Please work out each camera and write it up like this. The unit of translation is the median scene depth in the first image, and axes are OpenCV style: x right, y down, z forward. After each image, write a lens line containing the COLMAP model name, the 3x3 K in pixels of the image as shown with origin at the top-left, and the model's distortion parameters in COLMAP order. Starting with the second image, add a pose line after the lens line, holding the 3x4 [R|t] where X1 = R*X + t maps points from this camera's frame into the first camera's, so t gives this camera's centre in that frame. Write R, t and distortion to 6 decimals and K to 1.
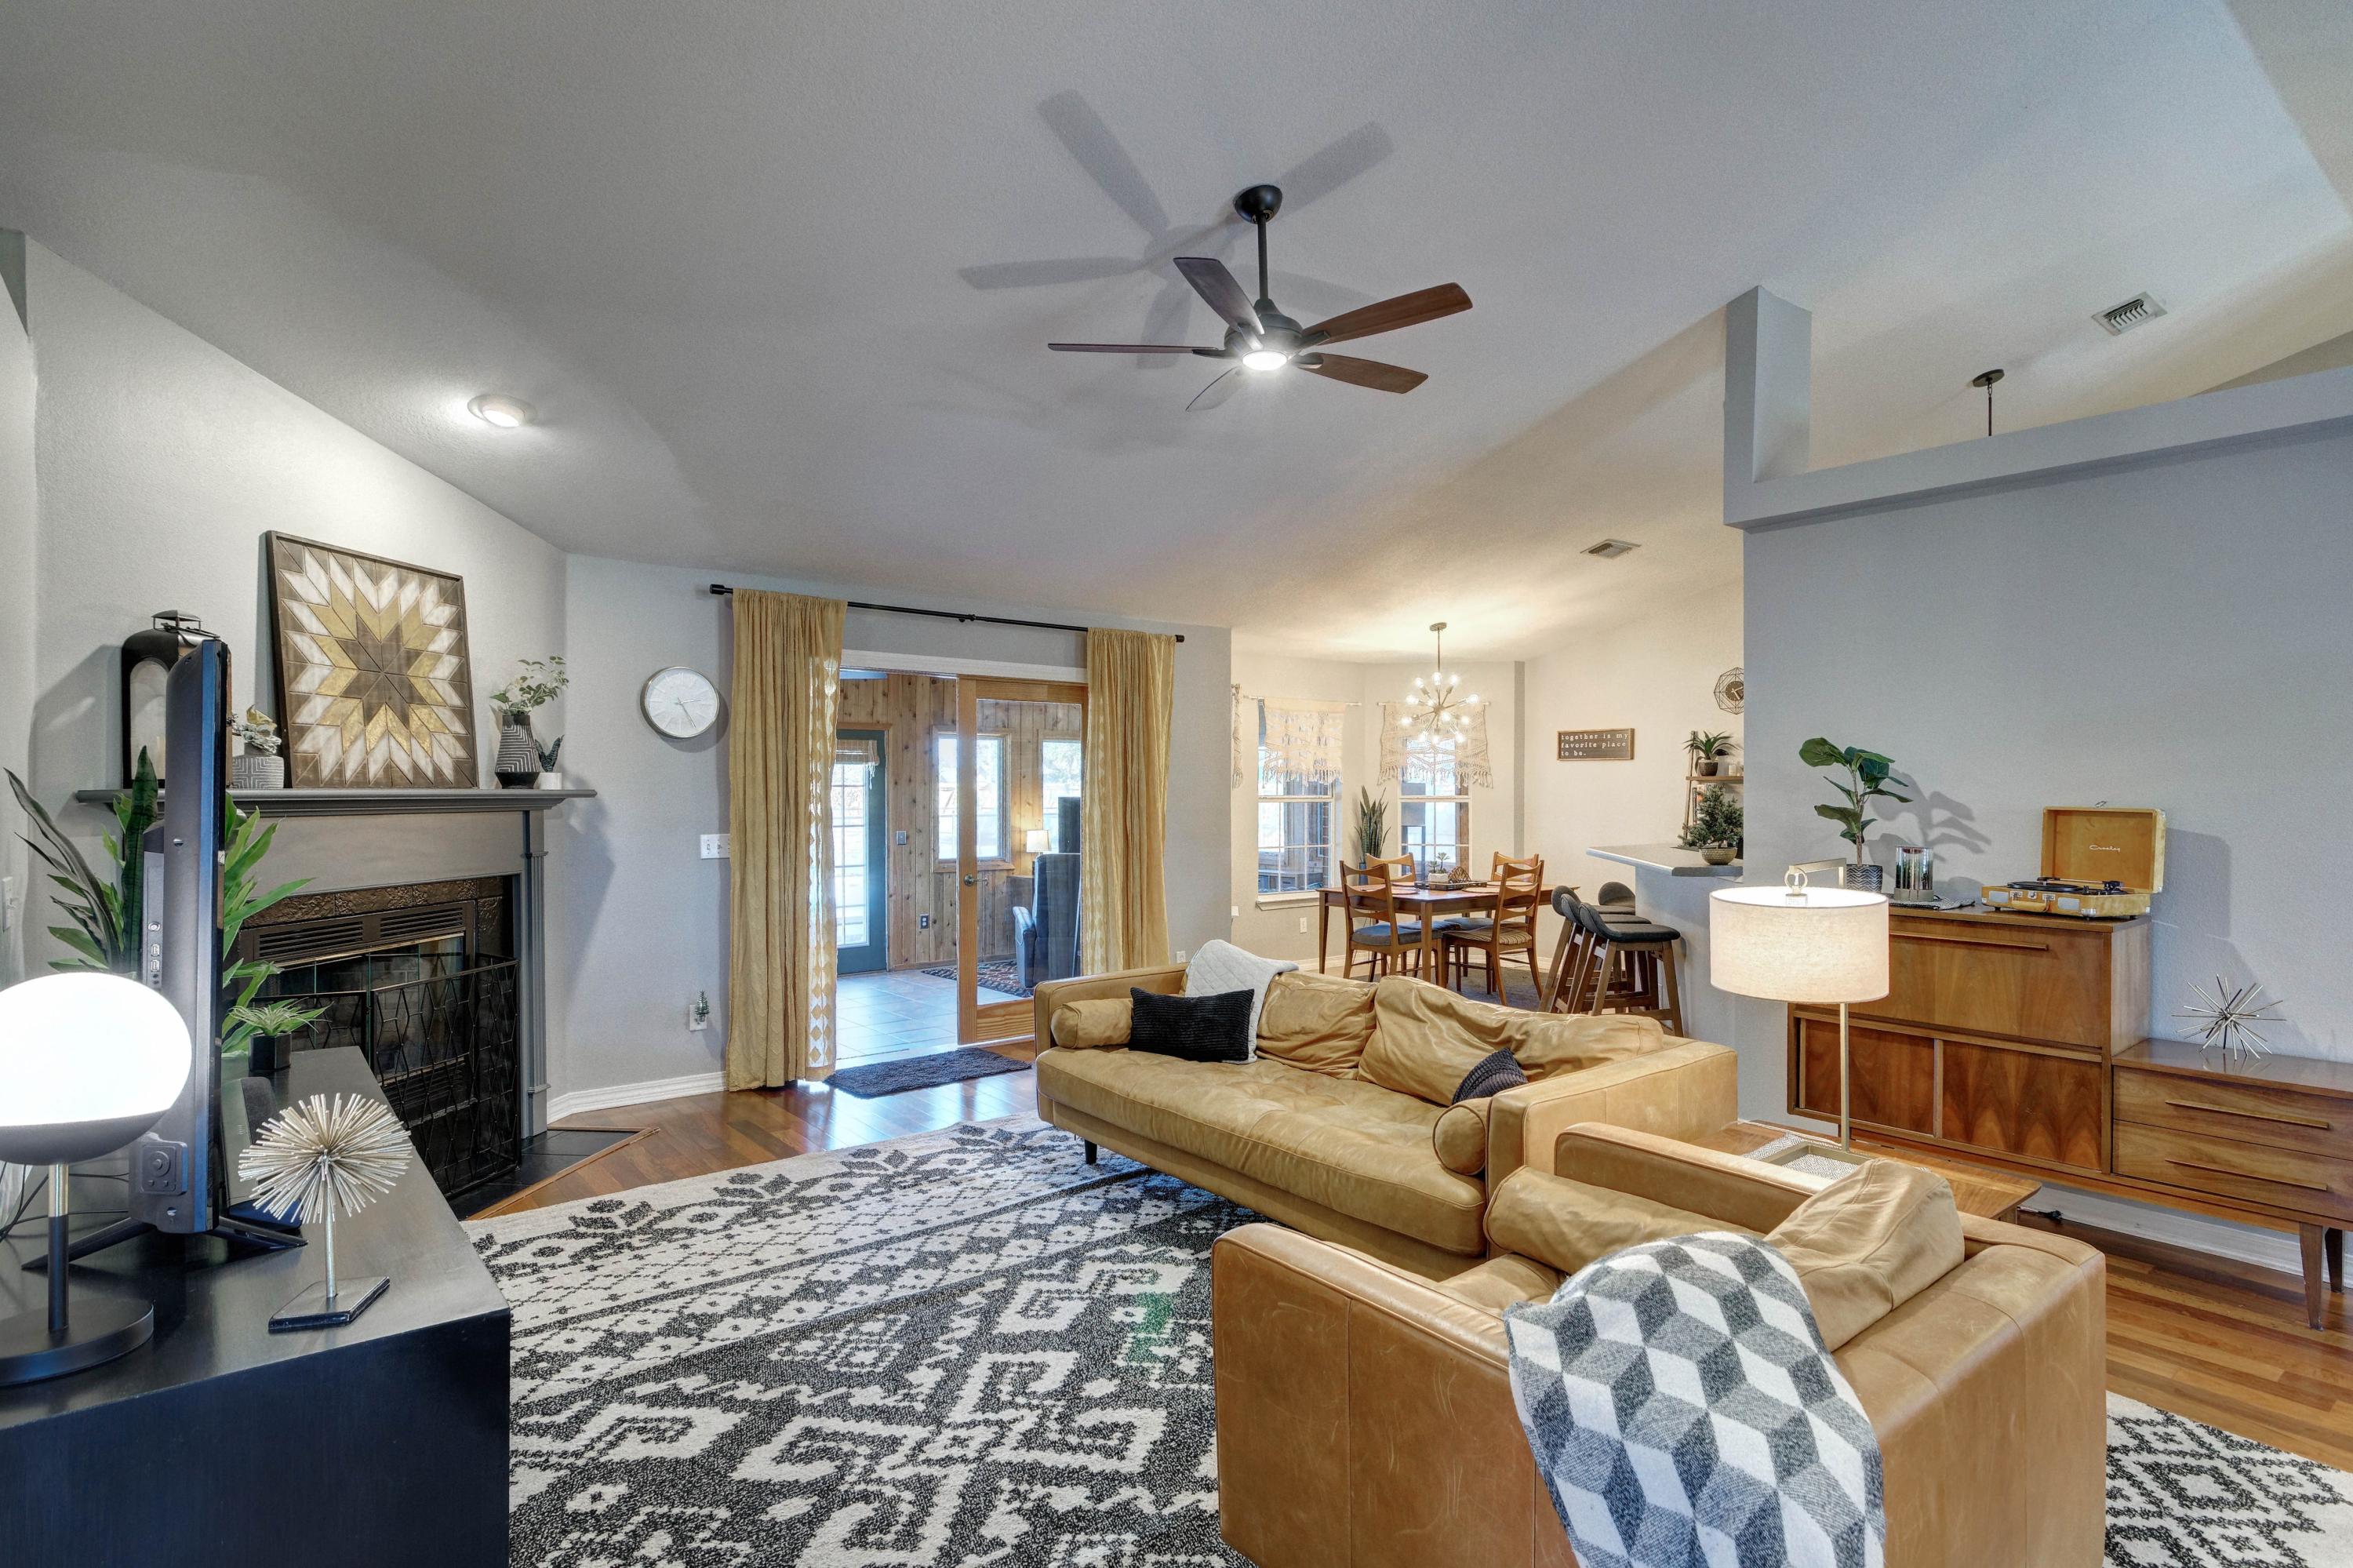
lens RADIAL K [[1202.9, 0, 1224.0], [0, 1202.9, 801.6], [0, 0, 1]] dist [0.009953, 0.000739]
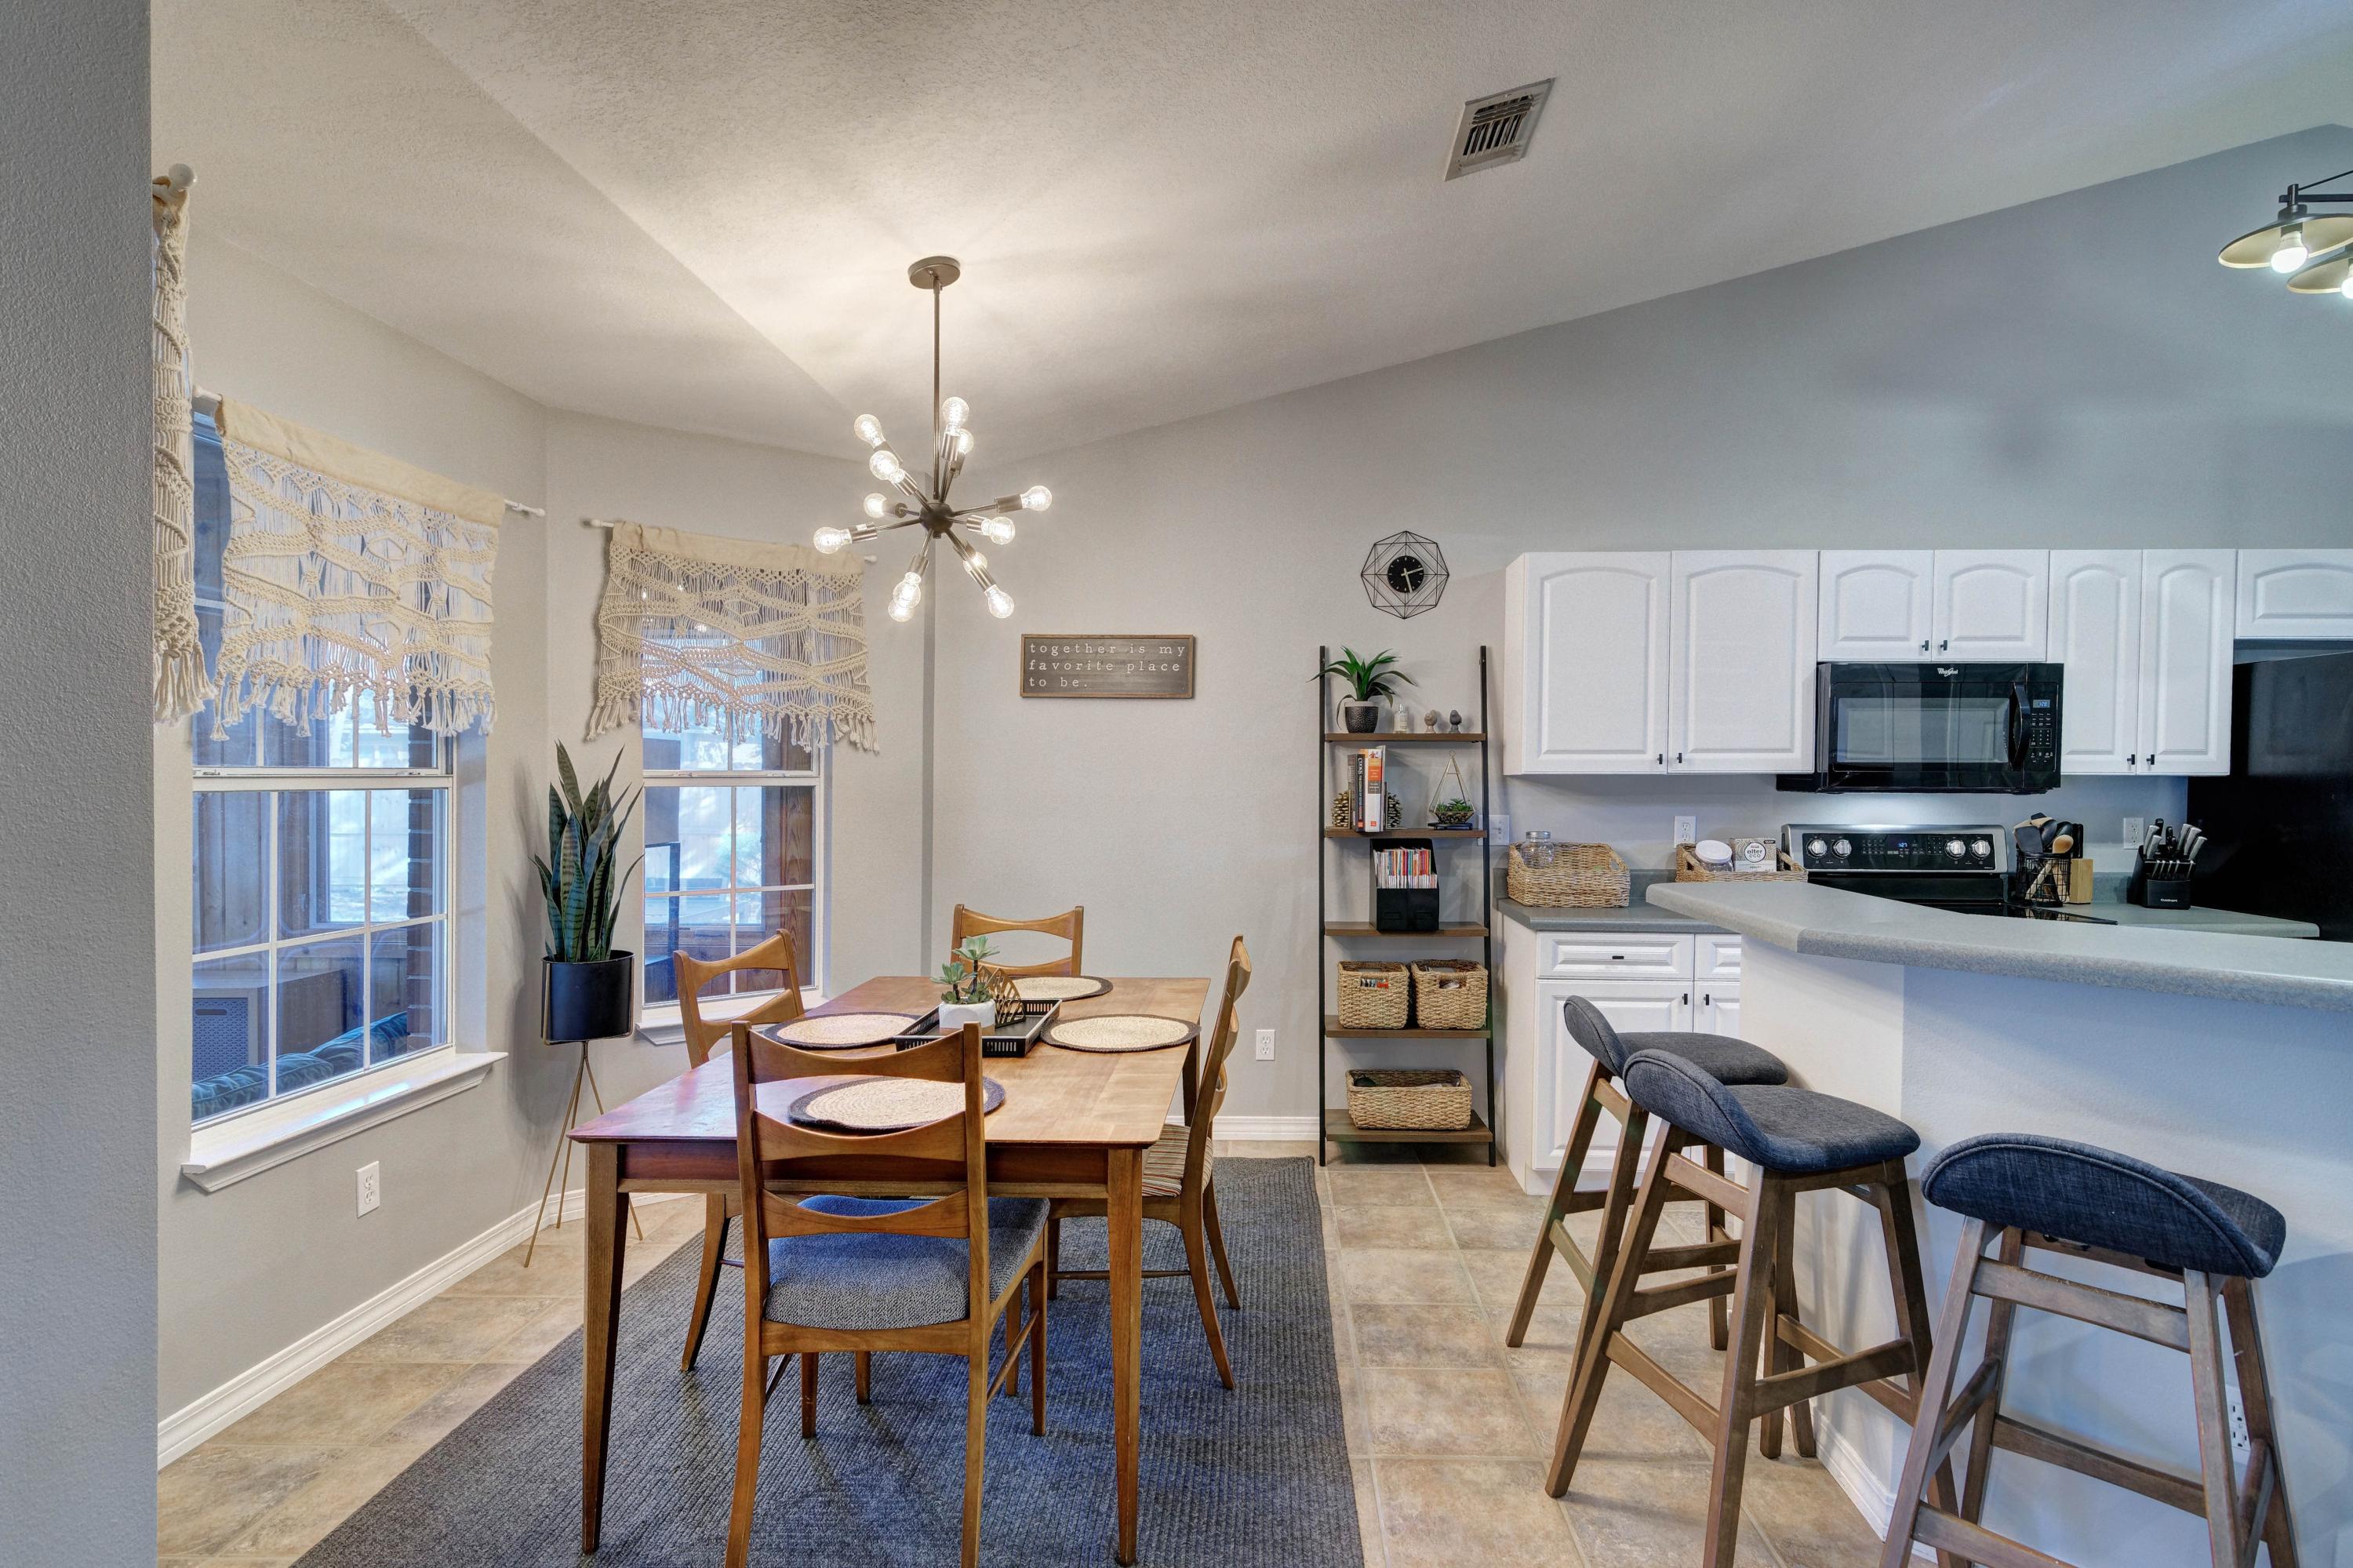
lens RADIAL K [[1169.3, 0, 1237.0], [0, 1169.3, 809.4], [0, 0, 1]] dist [0.003318, 0.000295]
pose [[0.658145, -0.021682, 0.752579, -0.035972], [0.004374, 0.999679, 0.024975, -0.002252], [-0.752878, -0.013145, 0.658029, 1.546675]]
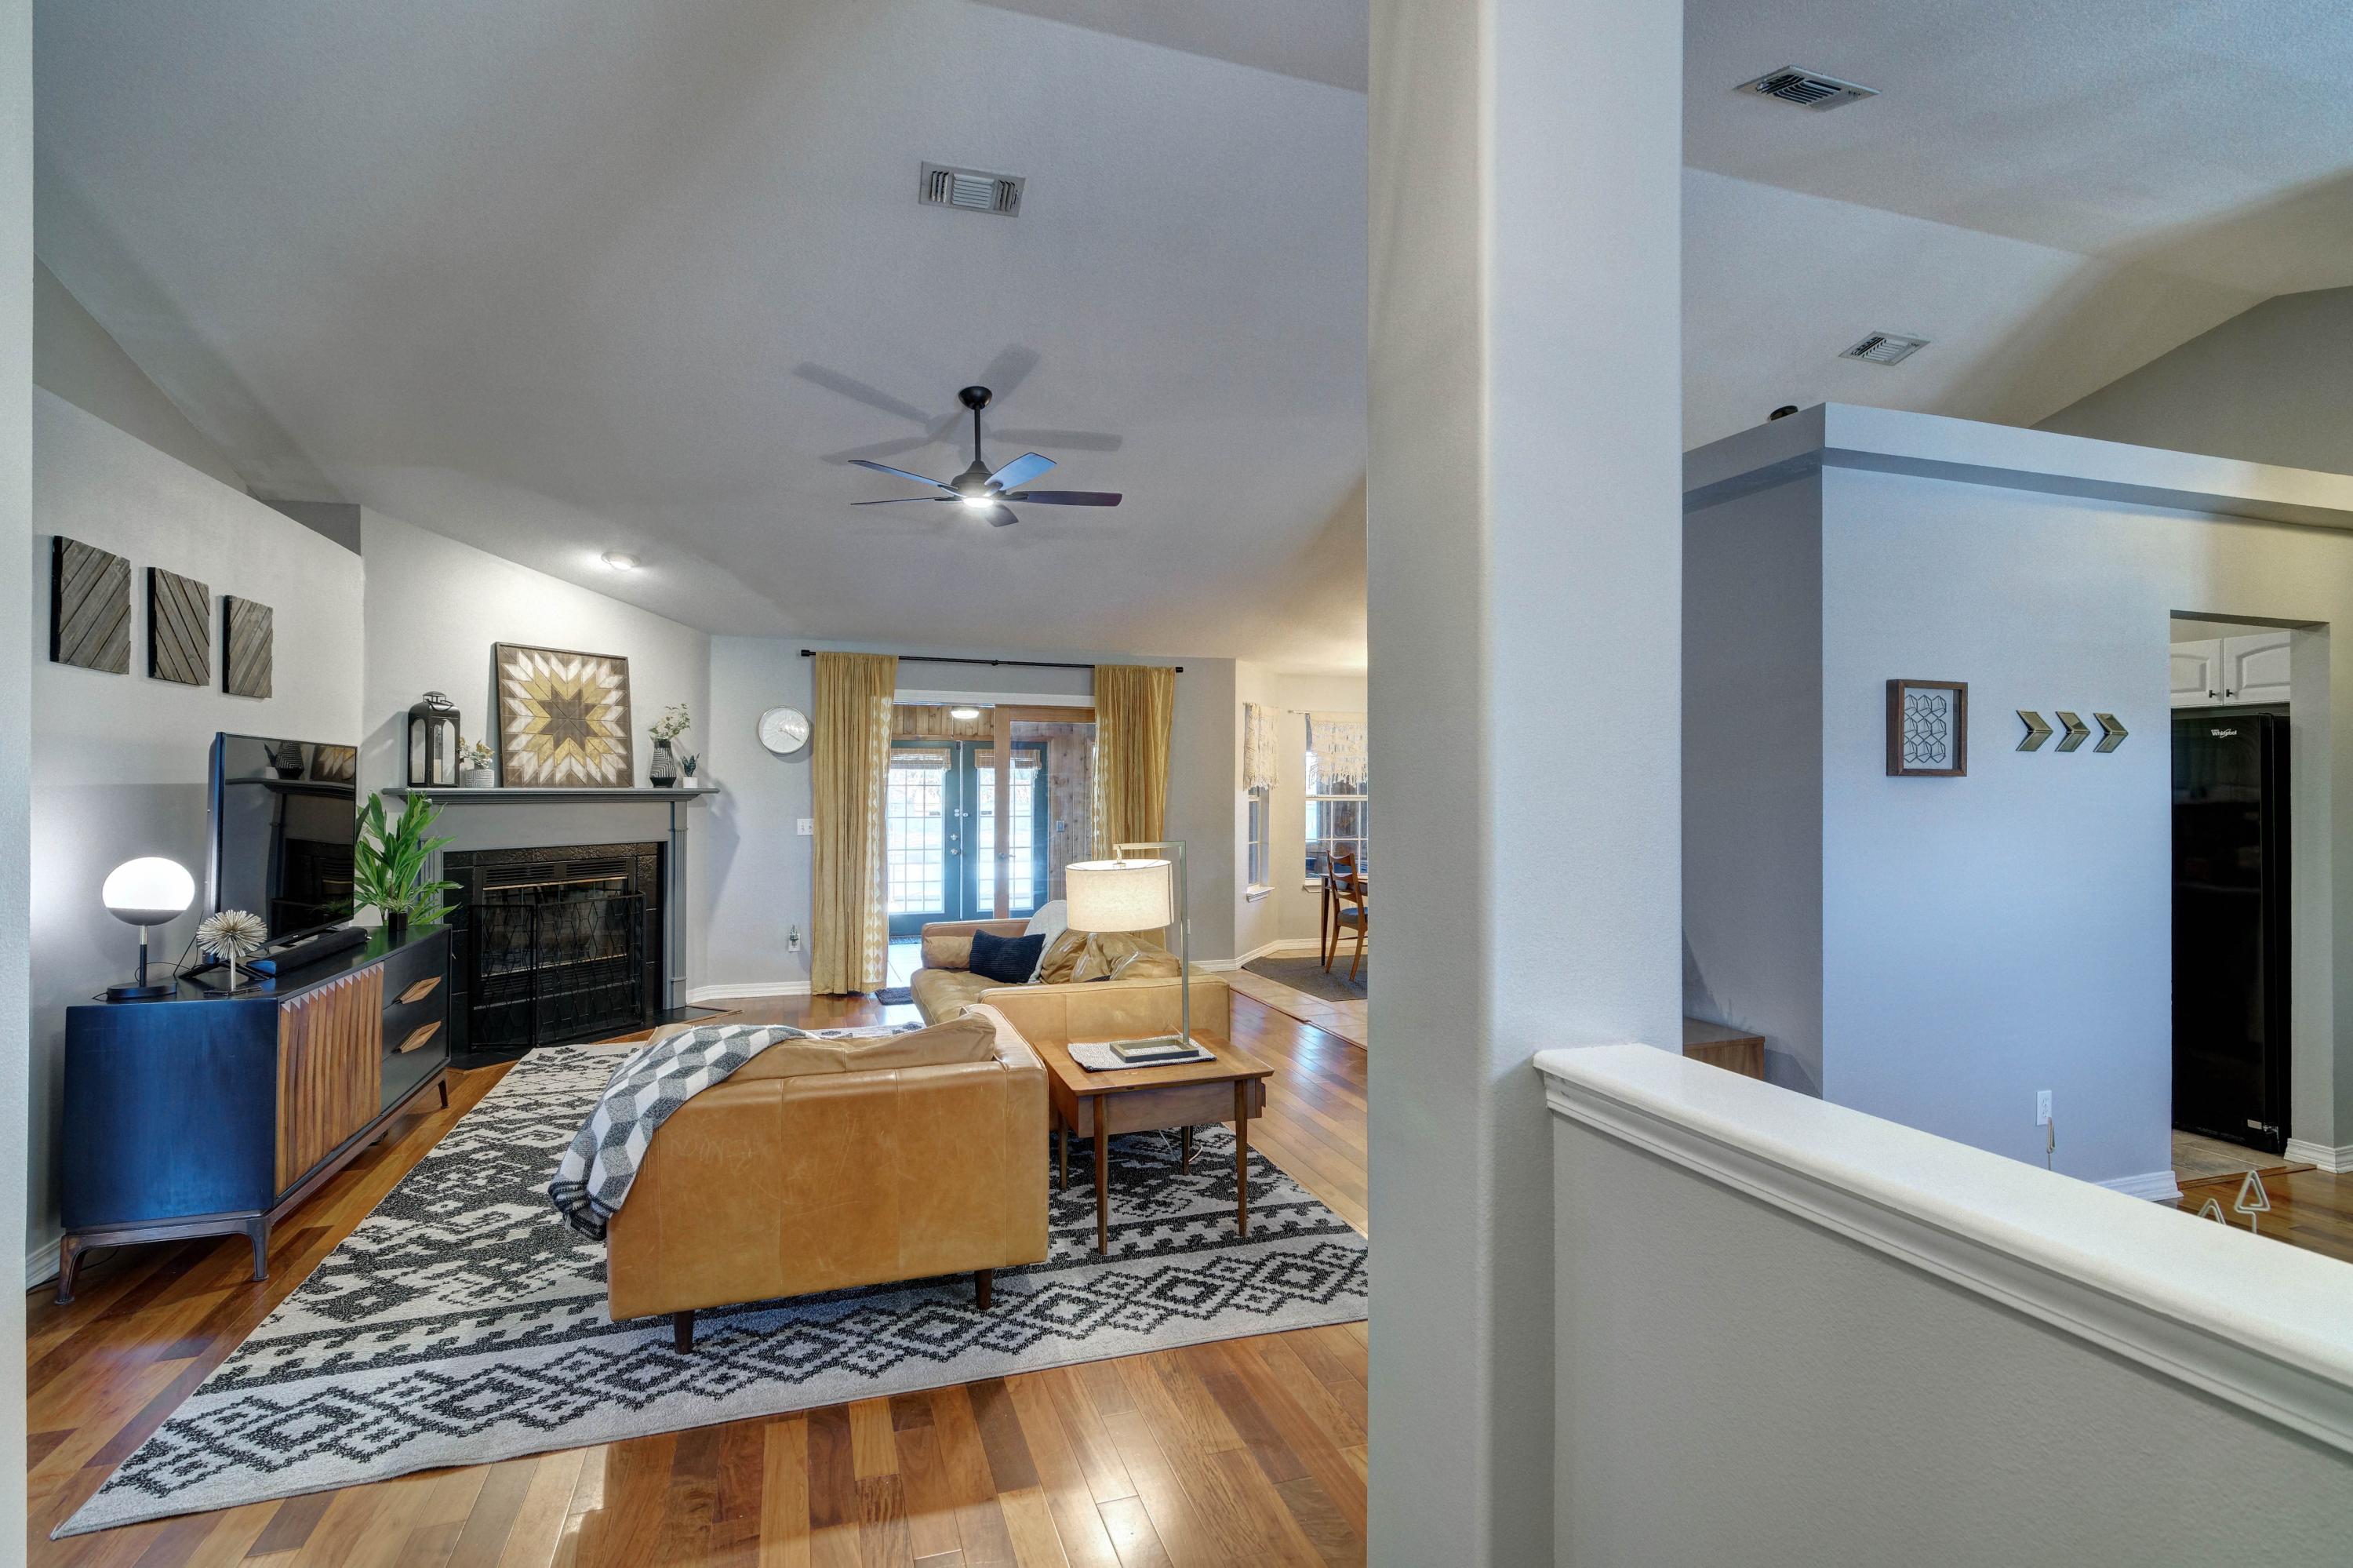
lens RADIAL K [[1141.1, 0, 1190.3], [0, 1141.1, 781.2], [0, 0, 1]] dist [0.010756, -0.000148]
pose [[0.937396, 0.002752, -0.348254, 0.737463], [-0.008269, 0.999863, -0.014358, -0.004034], [0.348167, 0.016339, 0.937290, -0.212438]]
